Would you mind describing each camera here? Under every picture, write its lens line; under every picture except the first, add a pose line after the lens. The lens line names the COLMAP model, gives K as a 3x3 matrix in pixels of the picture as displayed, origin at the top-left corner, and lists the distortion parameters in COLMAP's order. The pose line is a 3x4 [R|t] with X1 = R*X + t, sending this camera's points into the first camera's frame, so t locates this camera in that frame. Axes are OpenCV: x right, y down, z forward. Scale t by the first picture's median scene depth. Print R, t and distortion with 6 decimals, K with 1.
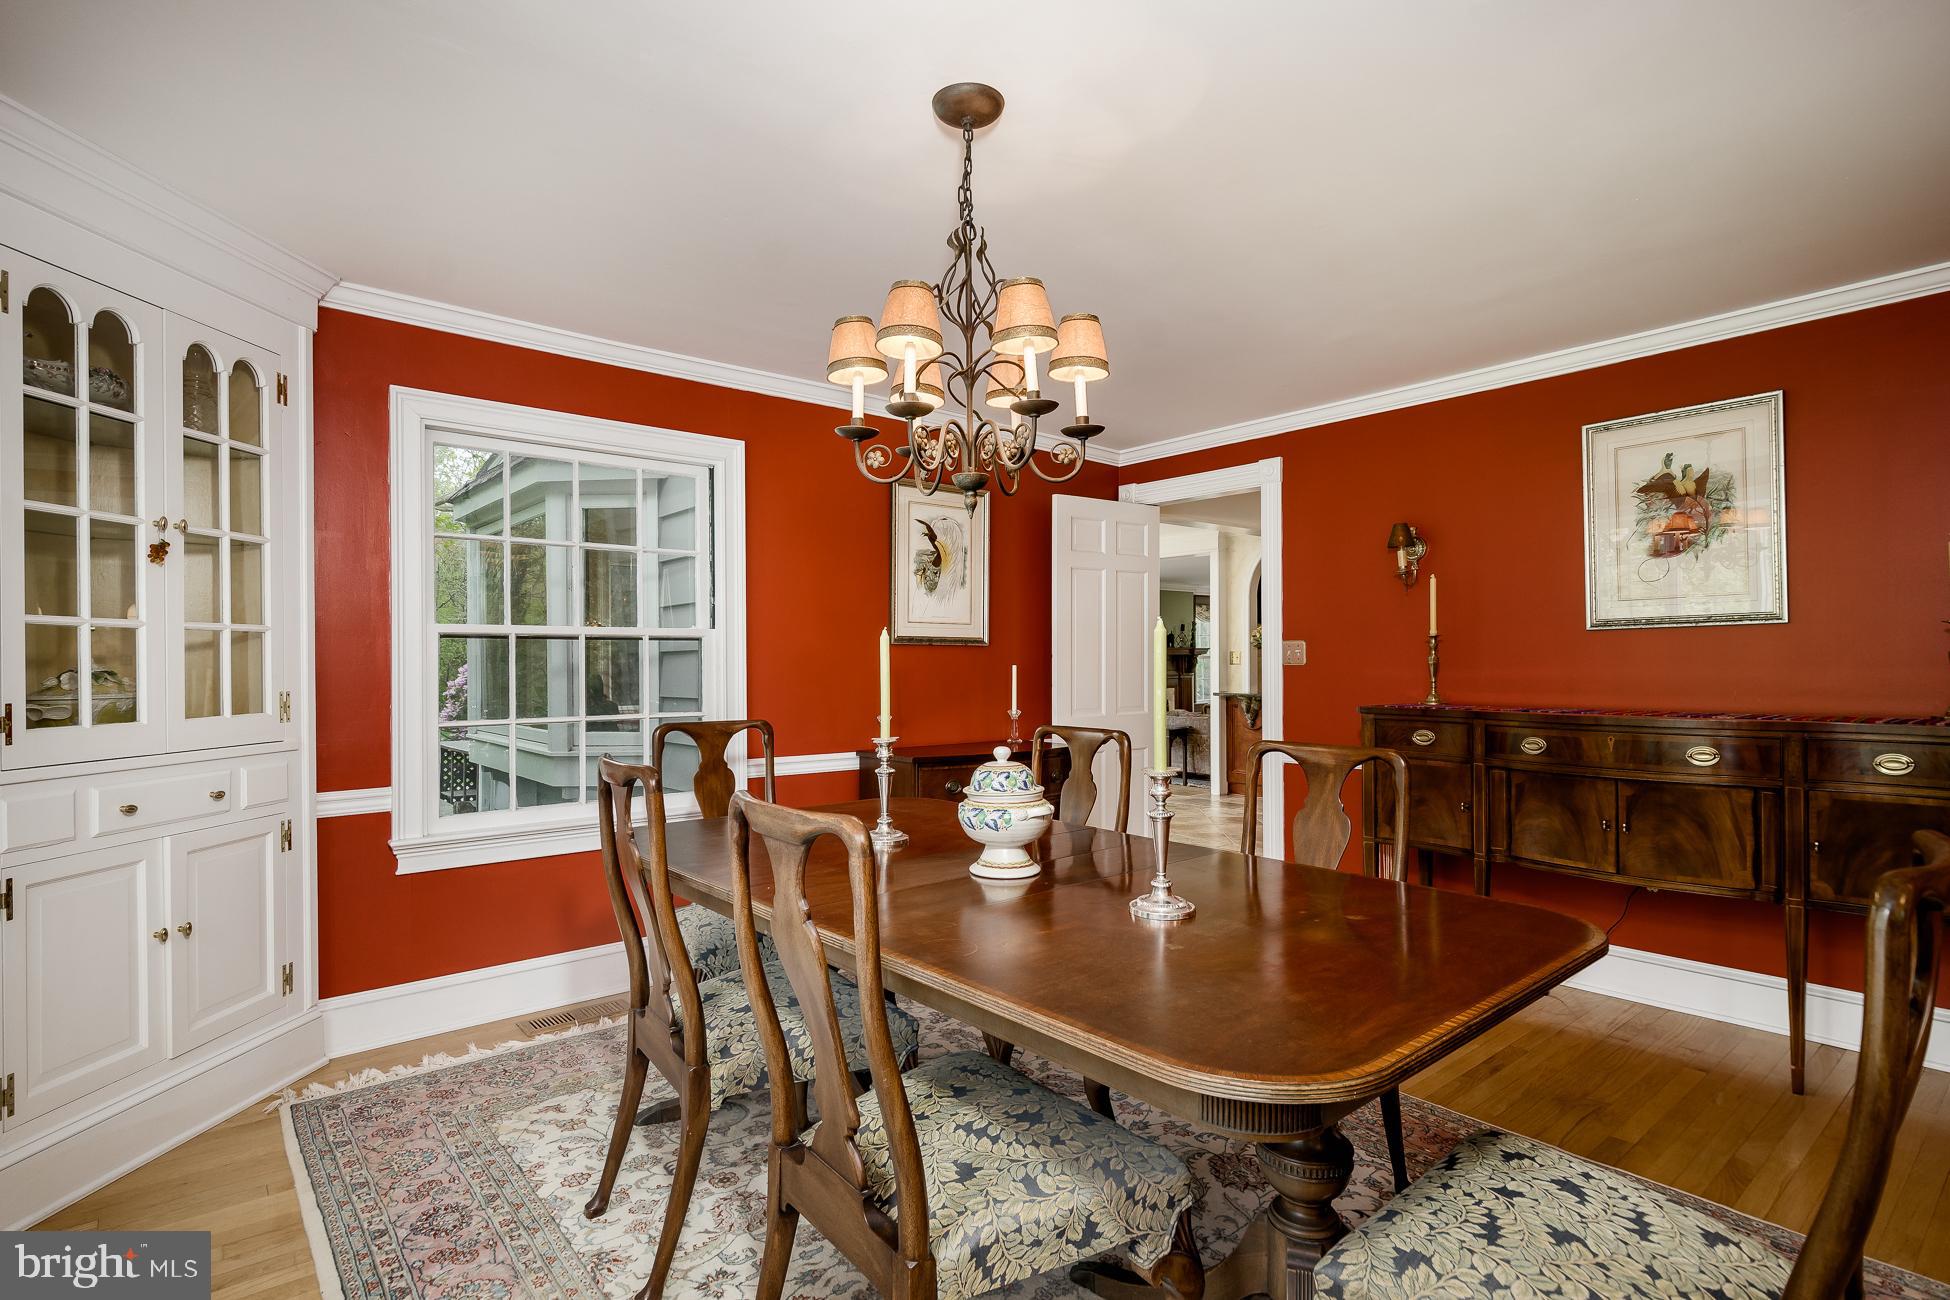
lens RADIAL K [[1005.1, 0, 975.0], [0, 1005.1, 650.0], [0, 0, 1]] dist [0.002178, 0.000346]
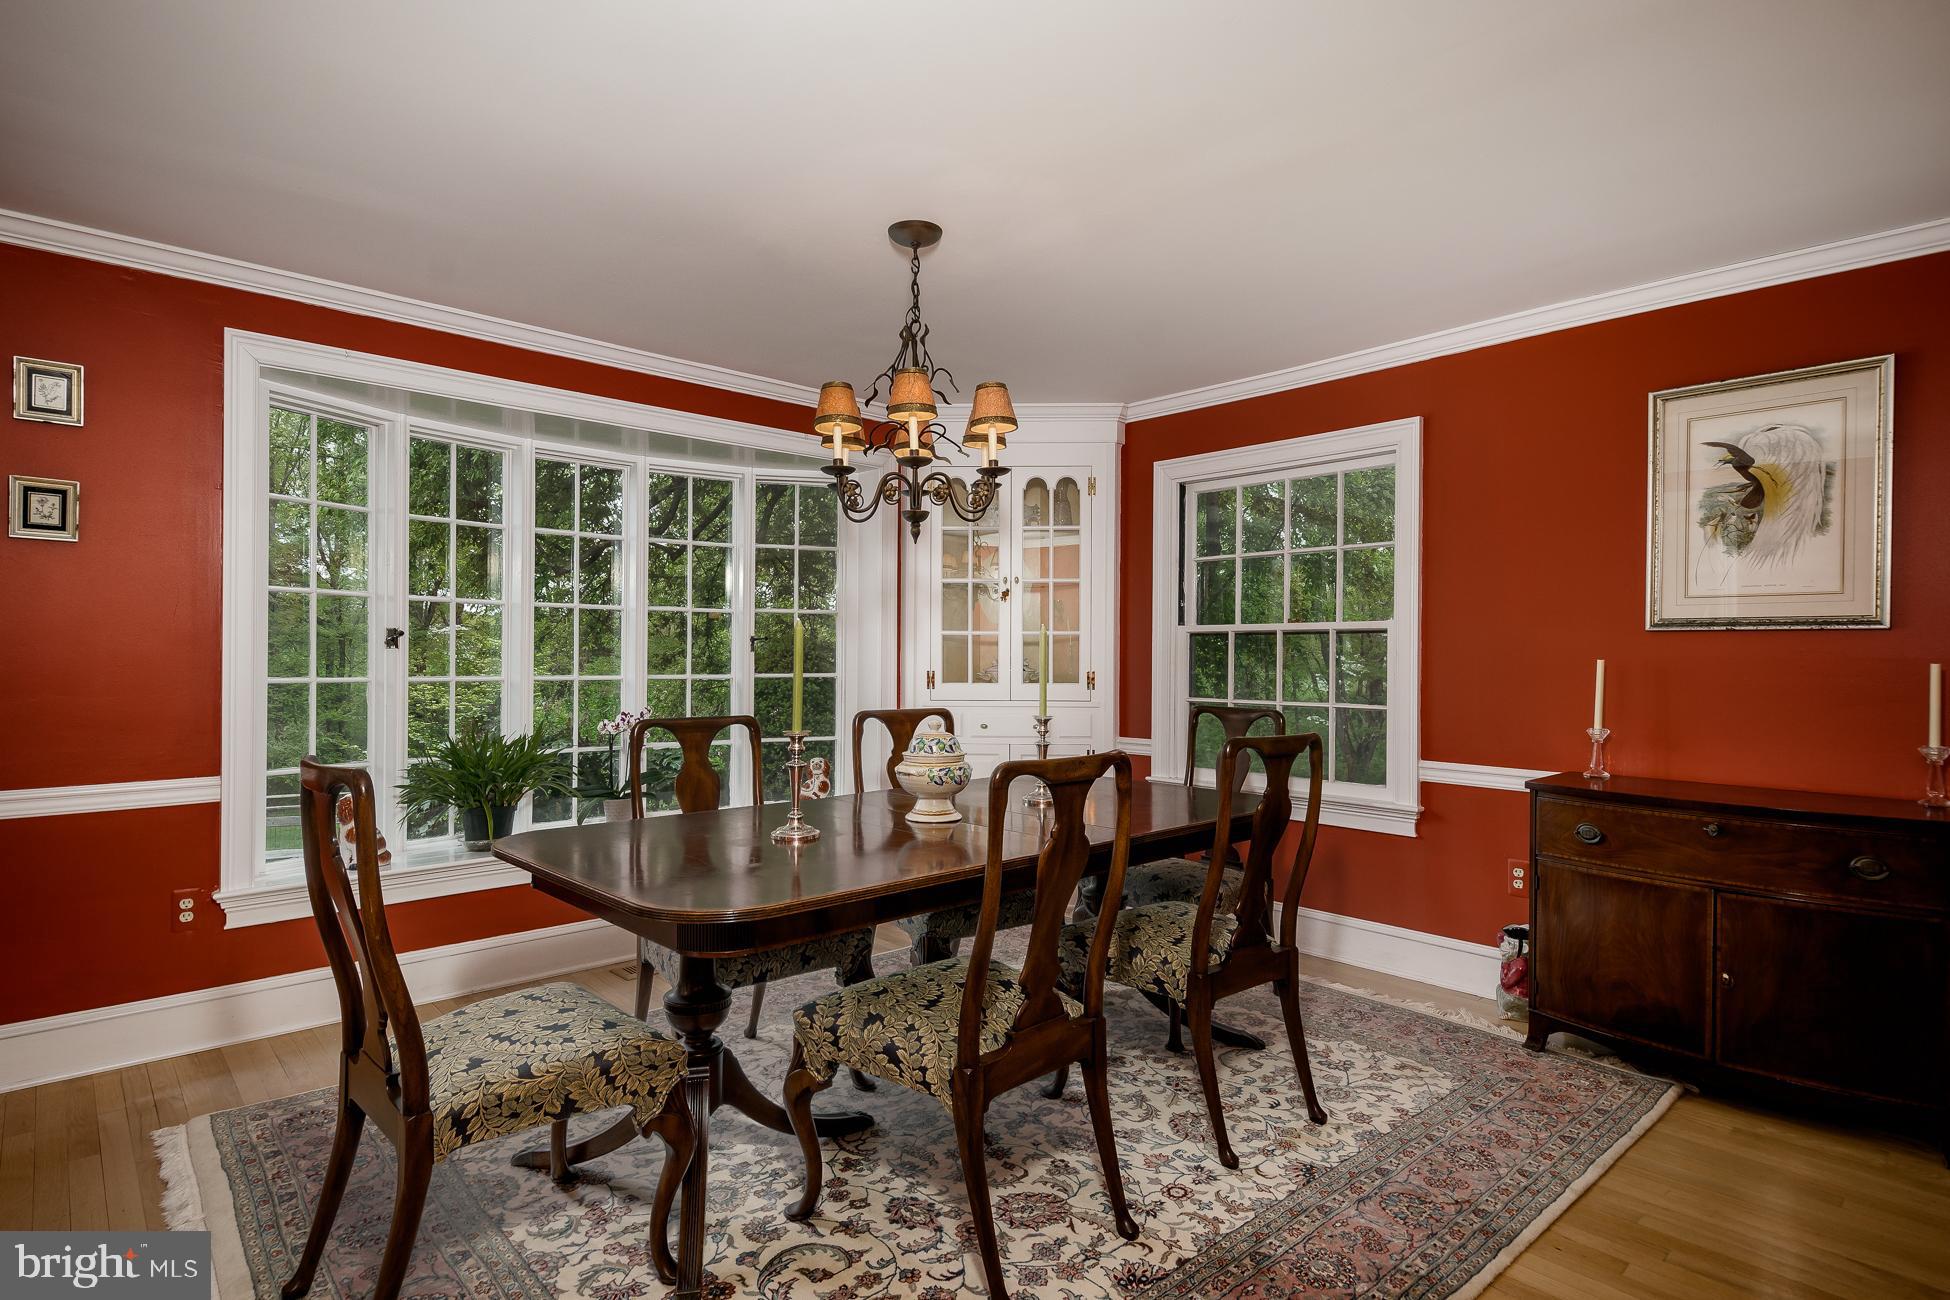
lens RADIAL K [[1005.1, 0, 975.0], [0, 1005.1, 650.0], [0, 0, 1]] dist [0.002178, 0.000346]
pose [[0.027828, -0.003239, -0.999607, 0.883801], [0.008375, 0.999960, -0.003007, 0.009996], [0.999578, -0.008288, 0.027854, 0.716923]]
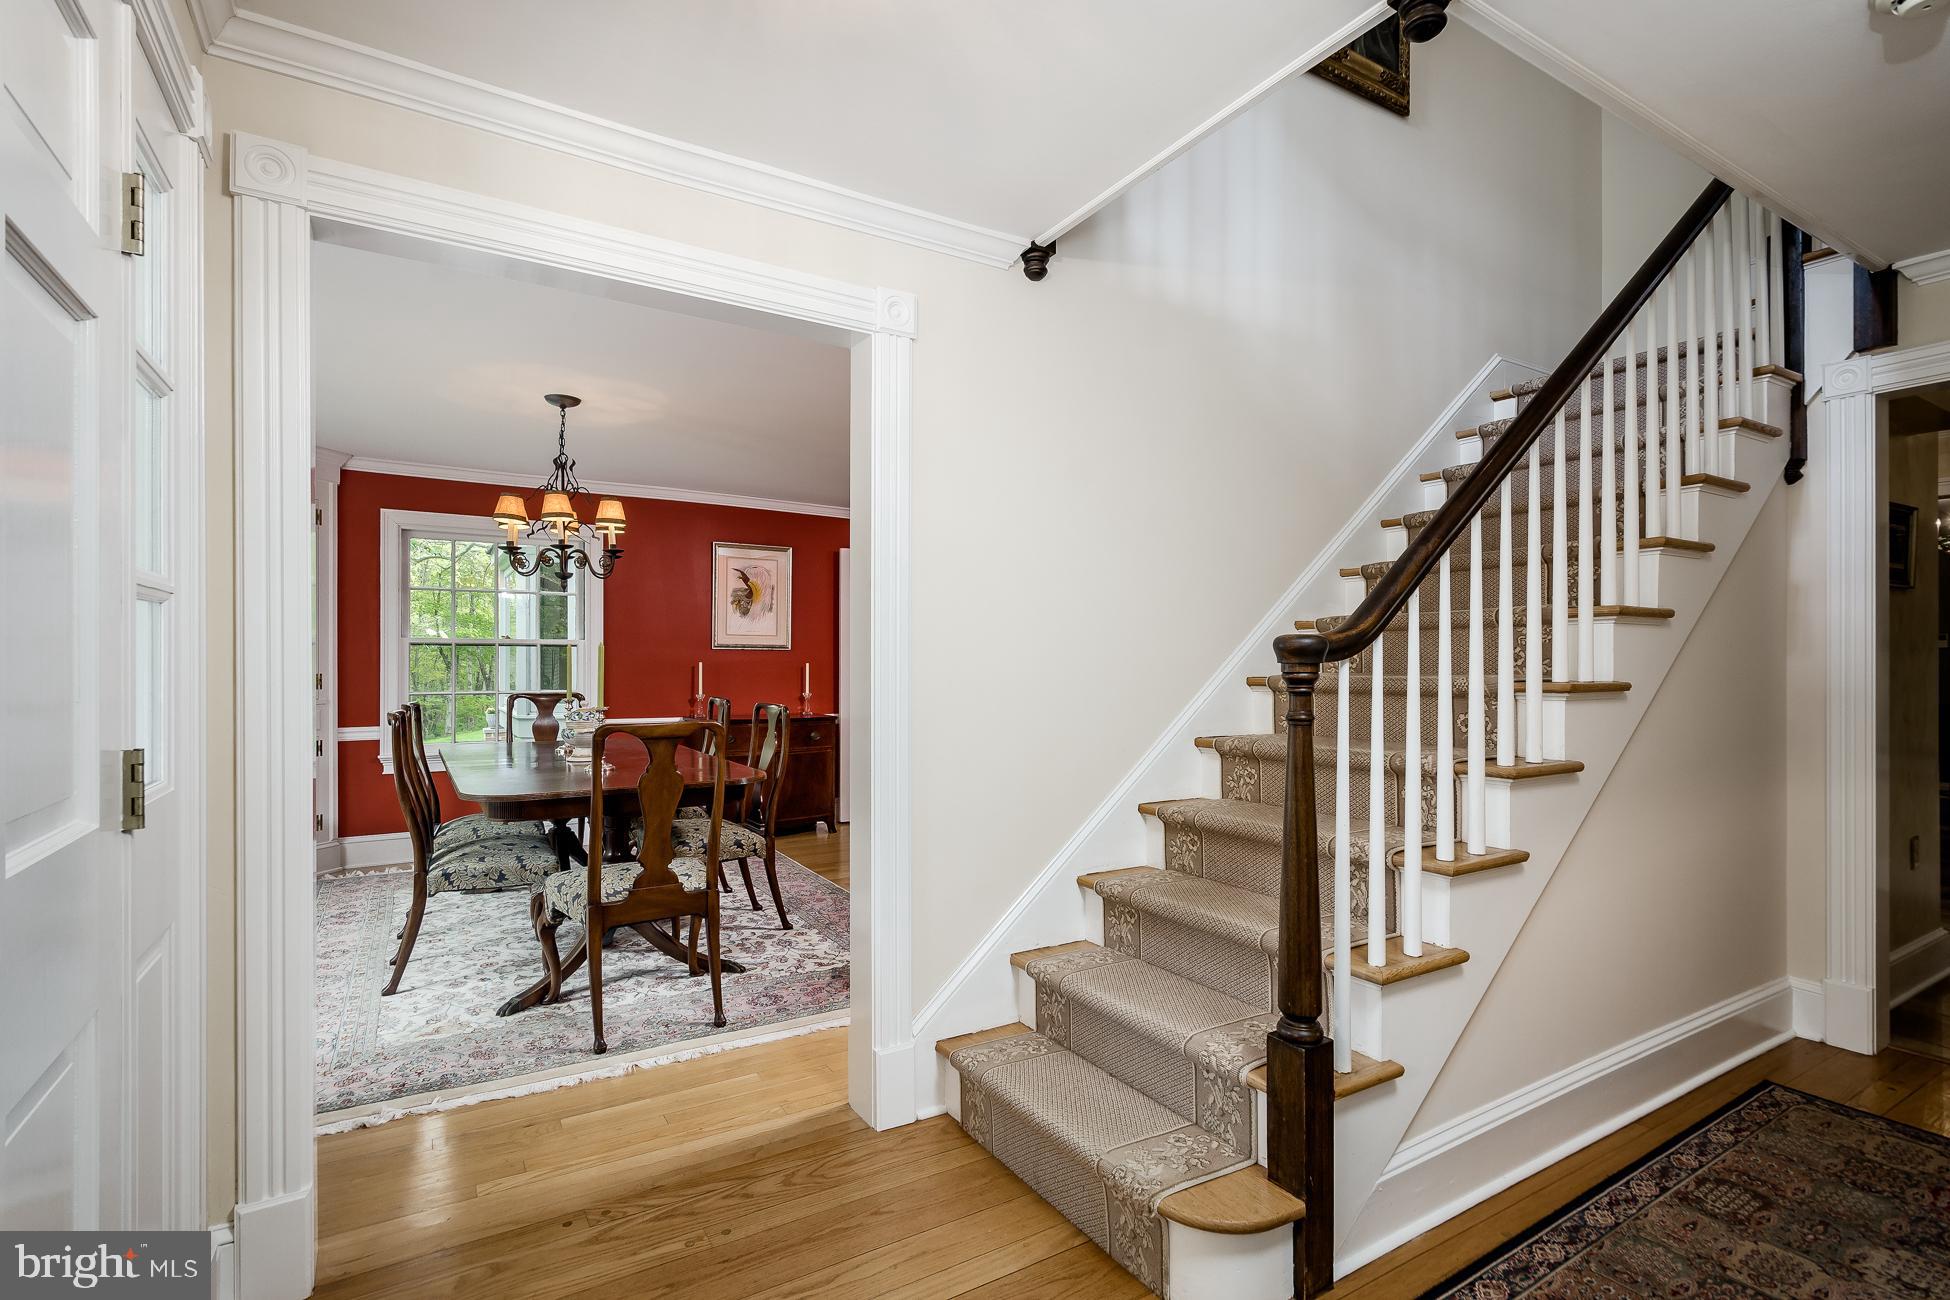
lens RADIAL K [[949.6, 0, 975.0], [0, 949.6, 650.0], [0, 0, 1]] dist [-0.001409, -0.000205]
pose [[0.989435, 0.002486, -0.144955, 0.764959], [-0.002503, 0.999997, 0.000061, -0.007805], [0.144954, 0.000303, 0.989438, -0.573770]]
